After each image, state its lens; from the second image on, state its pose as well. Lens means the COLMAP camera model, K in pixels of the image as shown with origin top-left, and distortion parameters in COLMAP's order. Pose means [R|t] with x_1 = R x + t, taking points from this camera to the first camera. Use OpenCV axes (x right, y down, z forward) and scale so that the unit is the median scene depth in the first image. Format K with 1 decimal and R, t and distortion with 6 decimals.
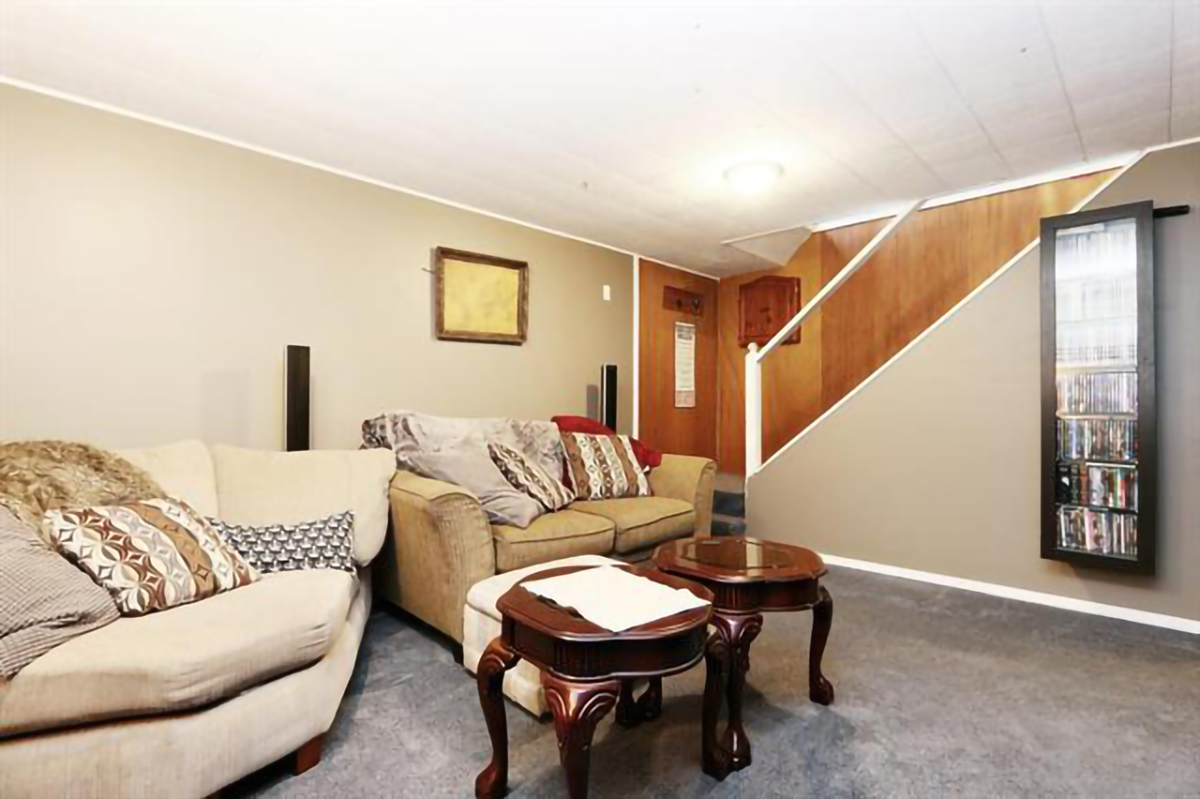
lens RADIAL K [[581.7, 0, 601.3], [0, 581.7, 401.5], [0, 0, 1]] dist [-0.018920, -0.001437]
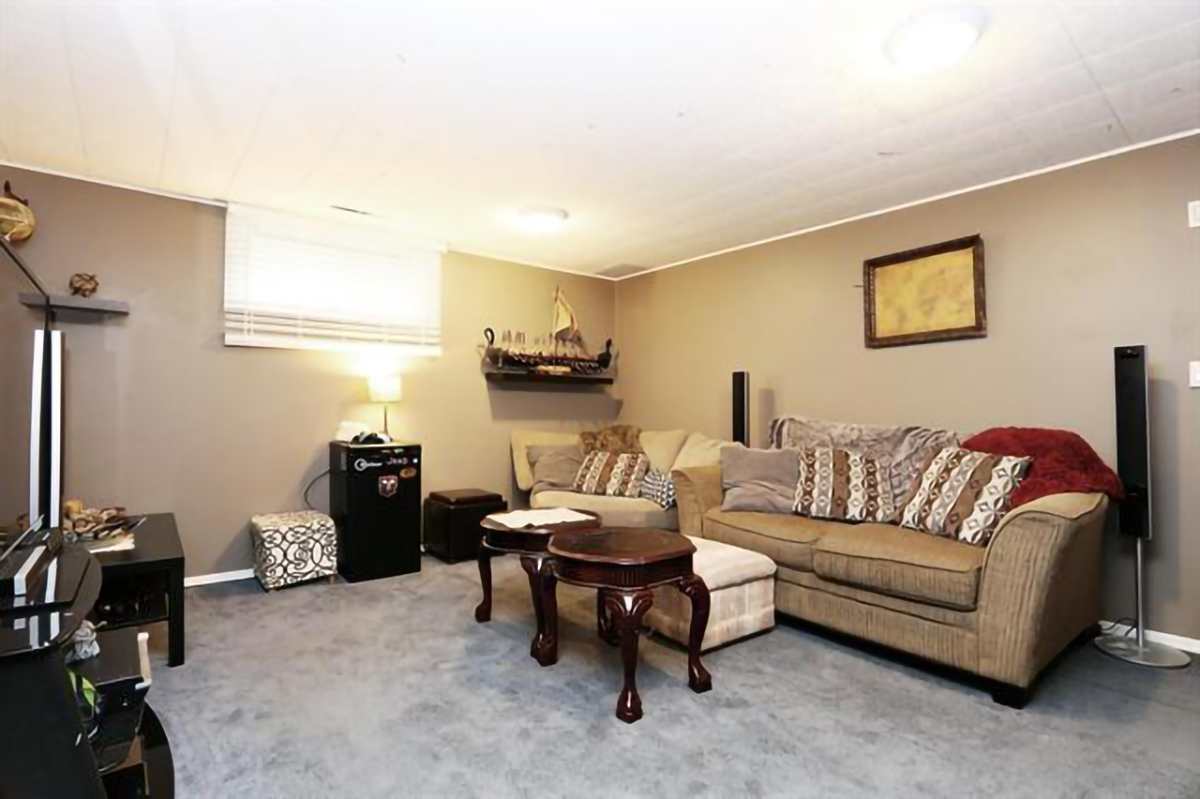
lens RADIAL K [[581.7, 0, 601.8], [0, 581.7, 398.6], [0, 0, 1]] dist [-0.018920, -0.001437]
pose [[-0.109550, -0.025197, -0.993662, 0.809993], [-0.004517, 0.999681, -0.024851, 0.010470], [0.993971, 0.001766, -0.109629, 0.645159]]
